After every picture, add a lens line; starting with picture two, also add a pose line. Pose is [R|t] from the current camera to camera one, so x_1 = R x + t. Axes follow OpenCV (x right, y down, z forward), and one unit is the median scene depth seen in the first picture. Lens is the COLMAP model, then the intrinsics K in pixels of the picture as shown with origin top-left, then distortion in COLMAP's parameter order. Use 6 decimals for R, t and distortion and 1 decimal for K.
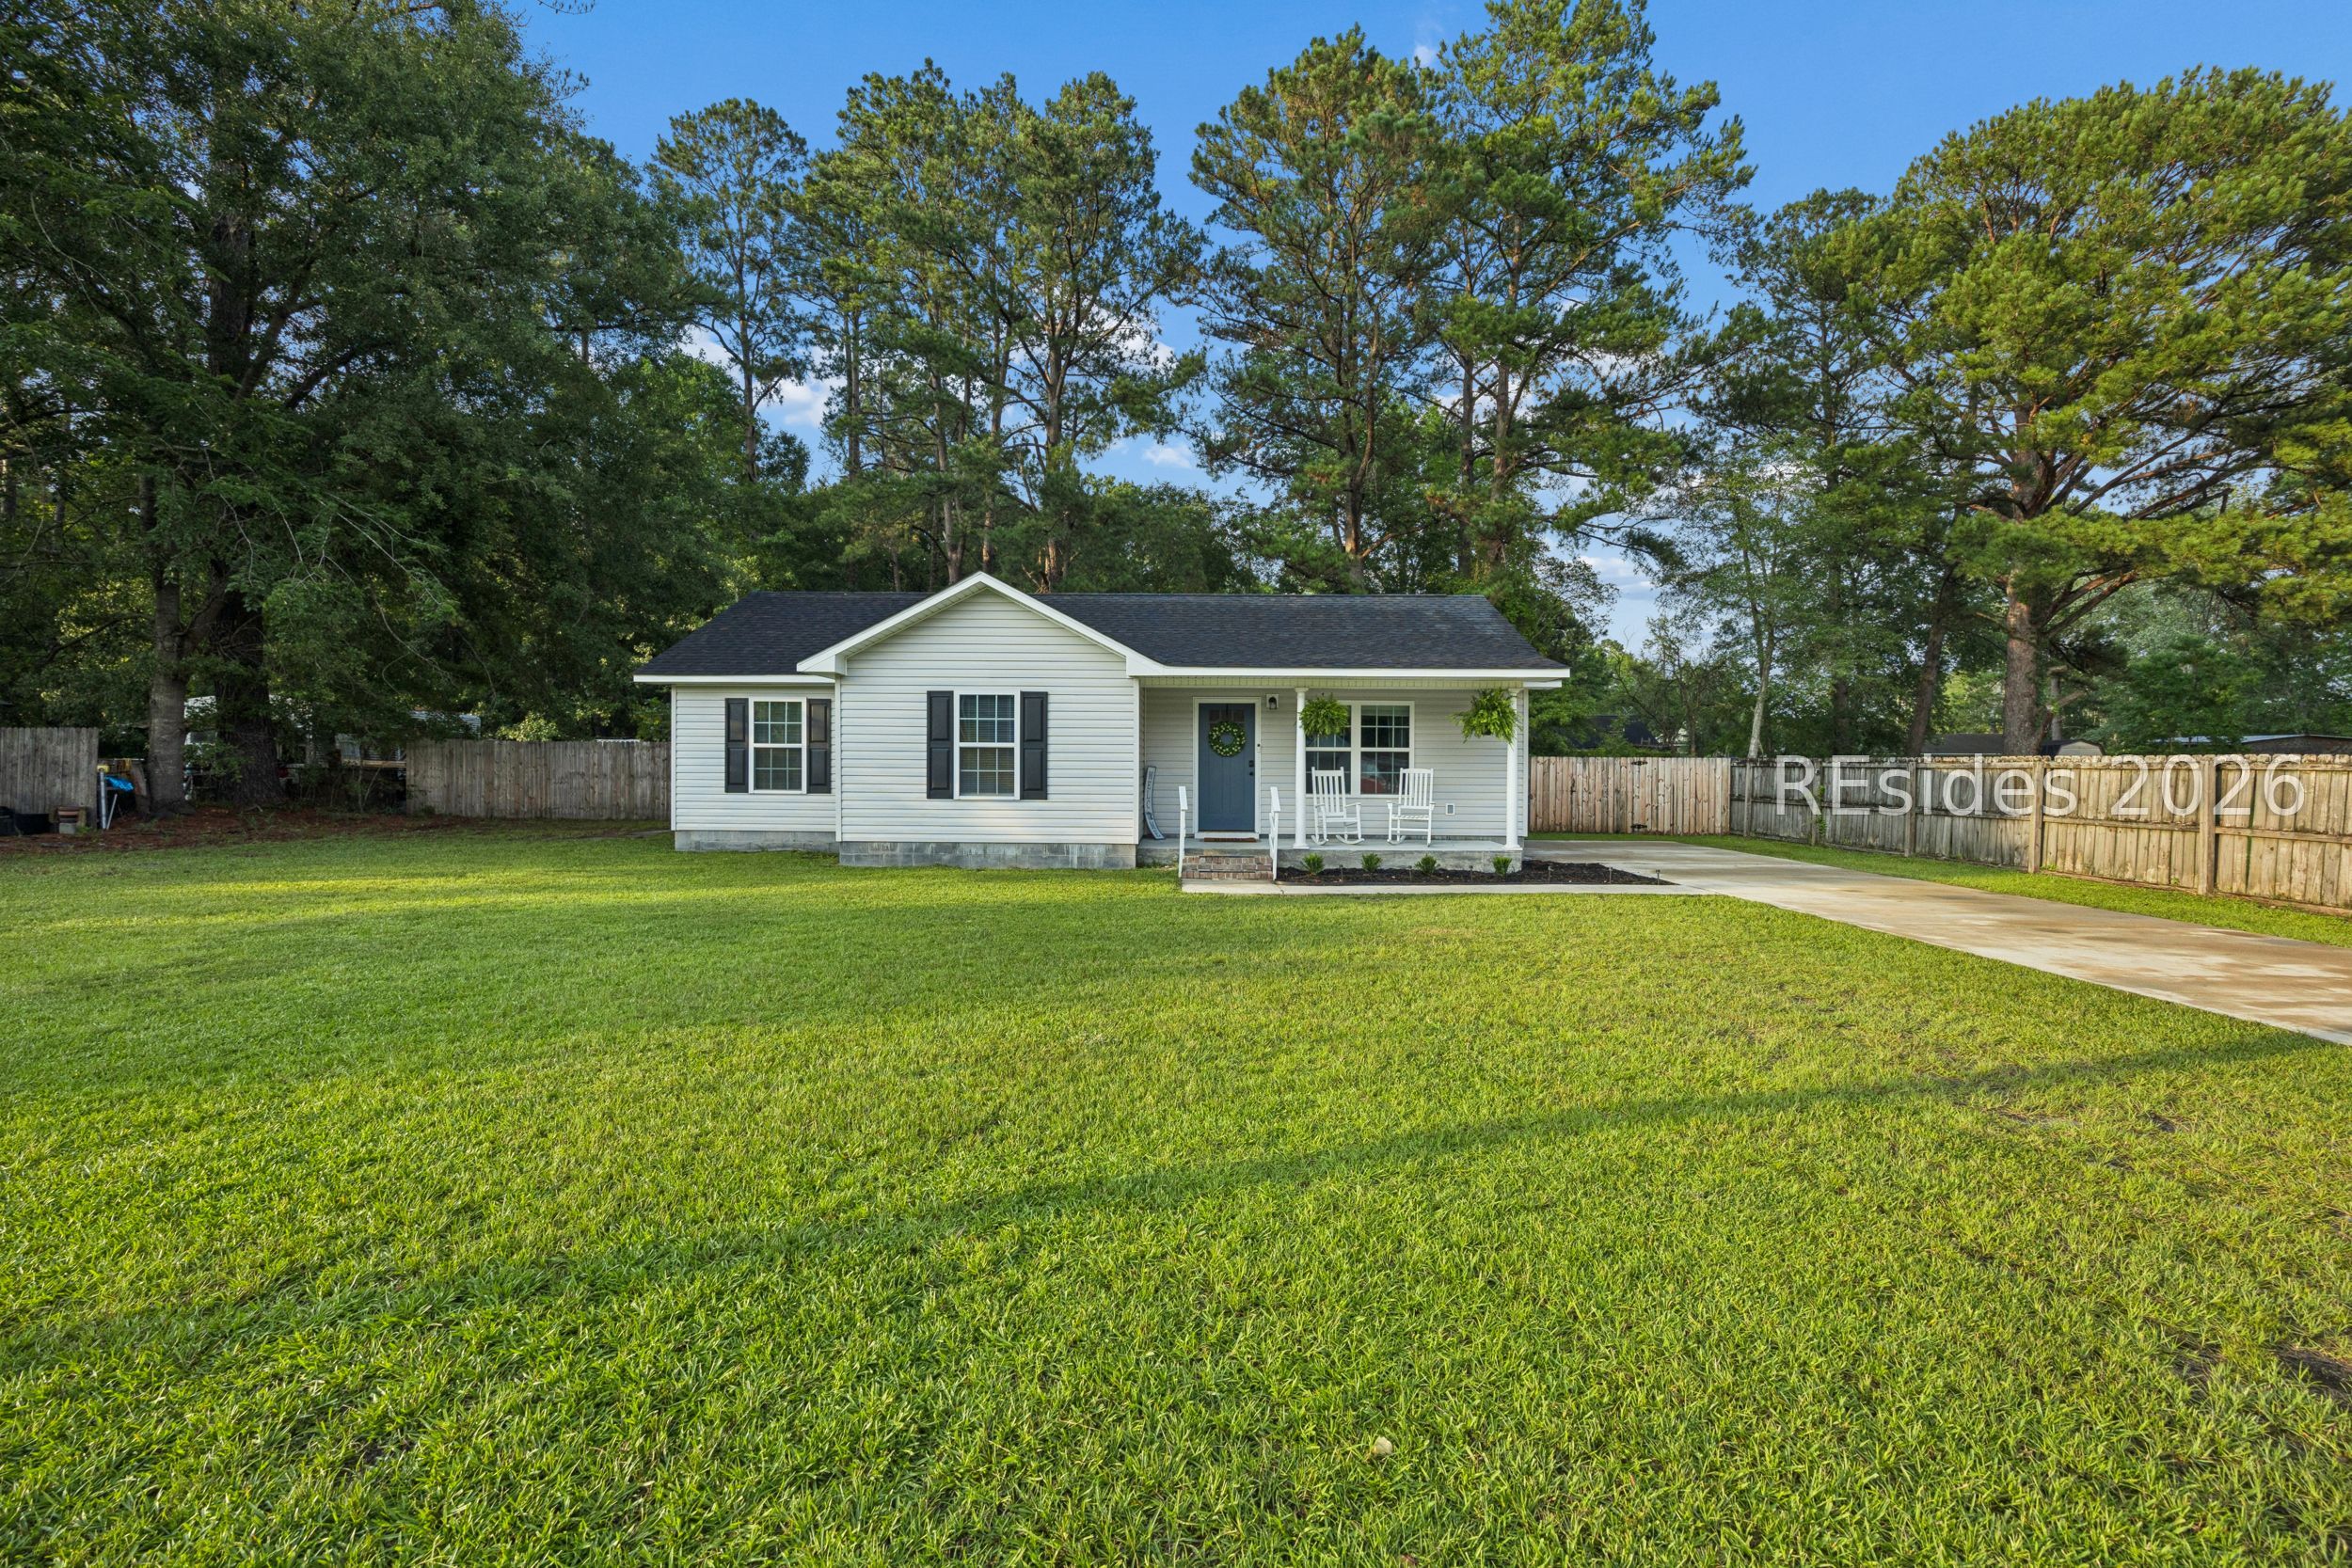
lens RADIAL K [[950.1, 0, 1176.0], [0, 950.1, 784.0], [0, 0, 1]] dist [0.001133, 0.000186]
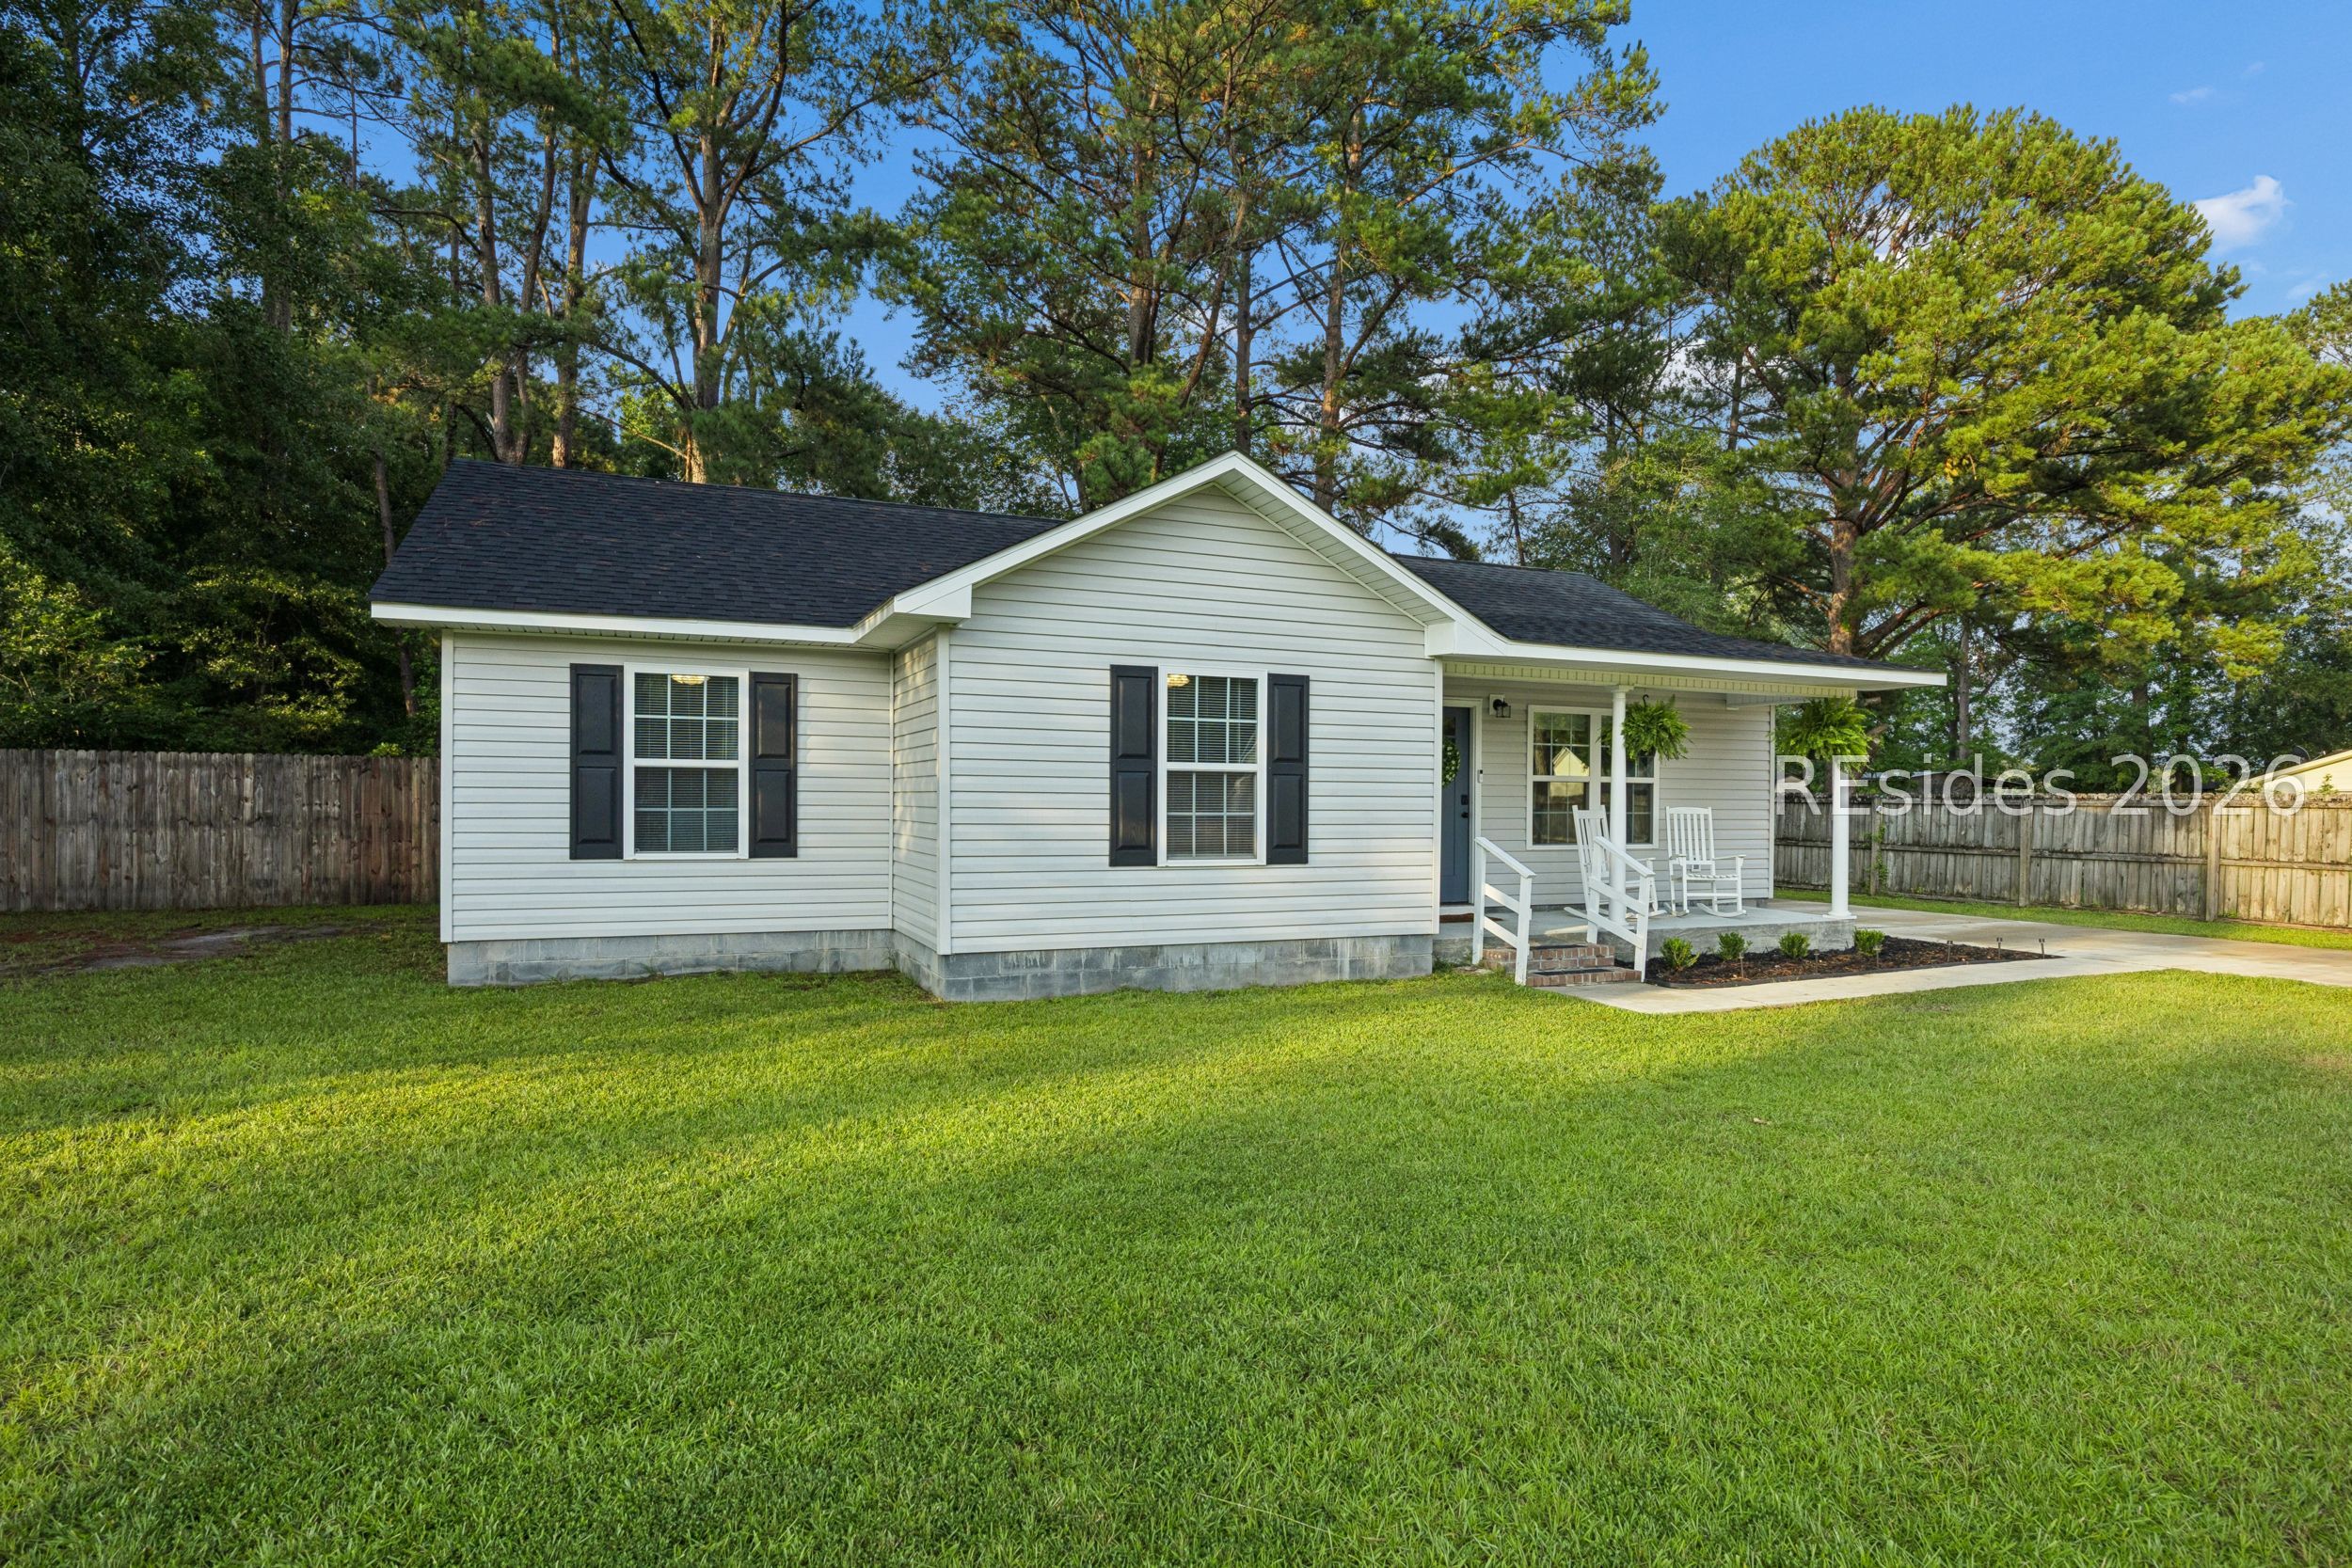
lens RADIAL K [[1219.4, 0, 1165.6], [0, 1219.4, 811.3], [0, 0, 1]] dist [-0.009956, 0.001263]
pose [[0.915666, -0.003018, 0.401929, -0.483946], [0.006036, 0.999962, -0.006241, -0.010454], [-0.401895, 0.008140, 0.915650, 0.341966]]
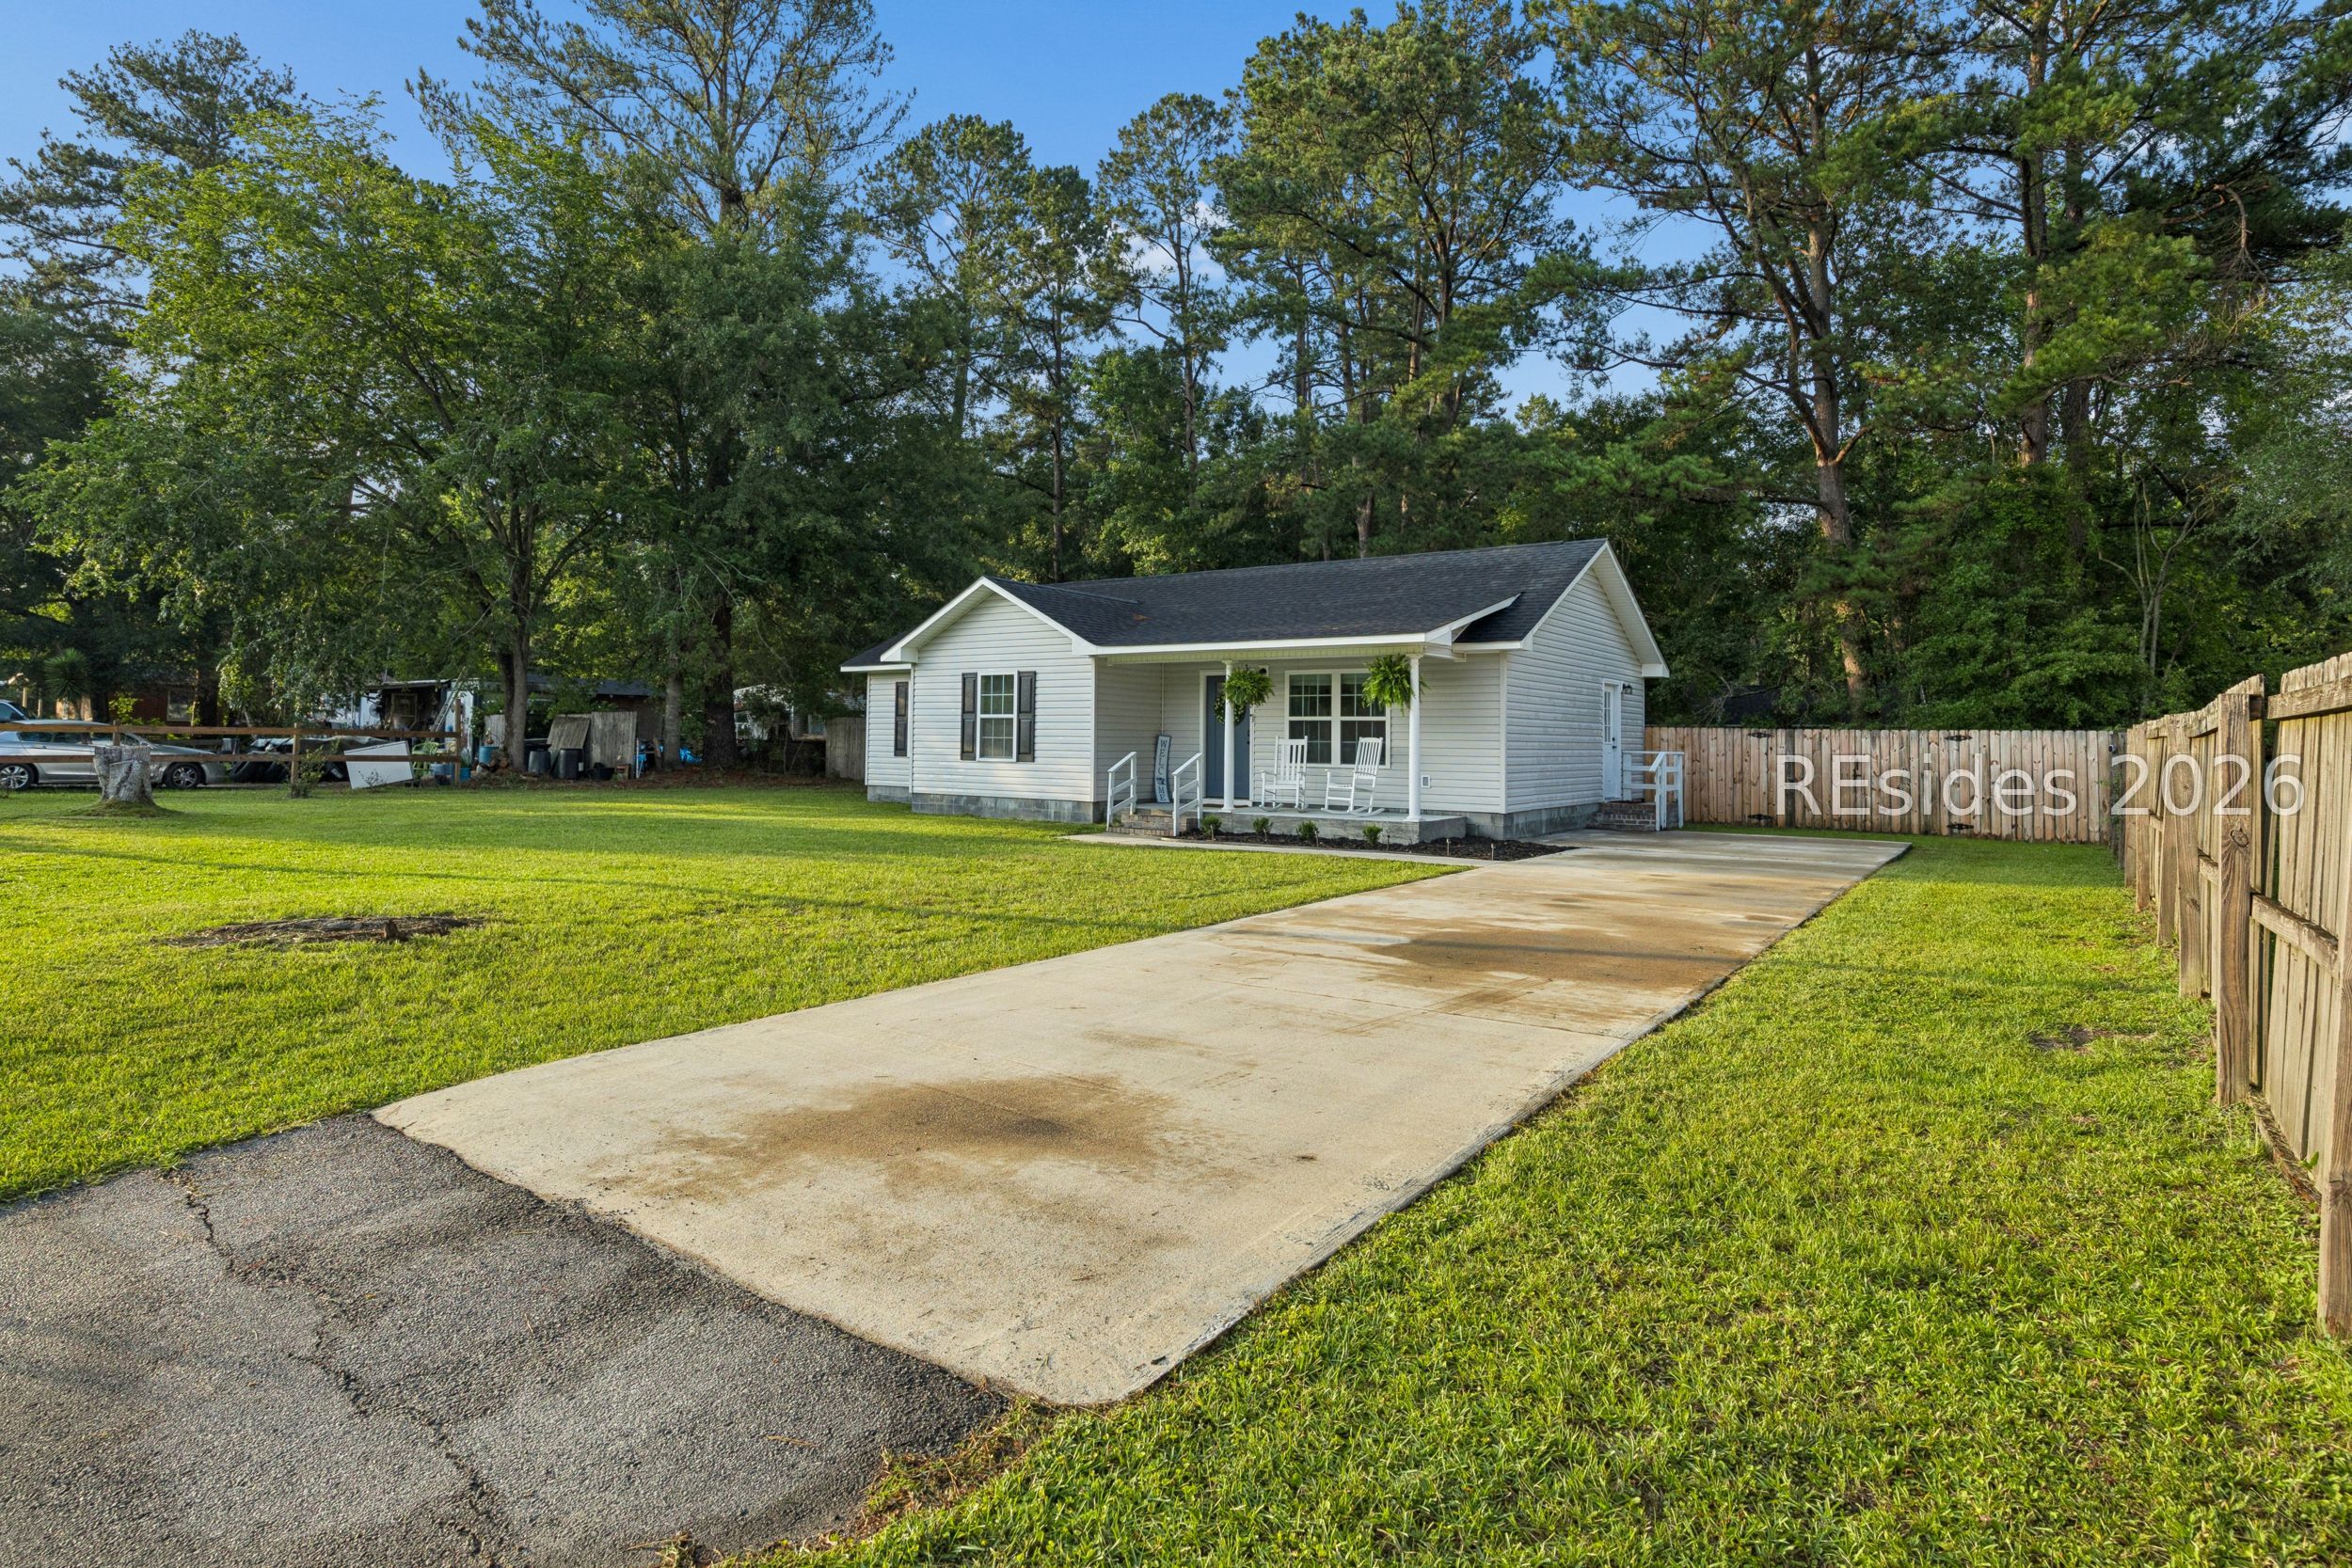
lens RADIAL K [[1184.8, 0, 1183.7], [0, 1184.8, 706.9], [0, 0, 1]] dist [-0.000293, -0.000024]
pose [[0.828384, -0.011352, -0.560045, 0.803882], [-0.019476, 0.998606, -0.049049, 0.015813], [0.559822, 0.051539, 0.827009, -0.113760]]
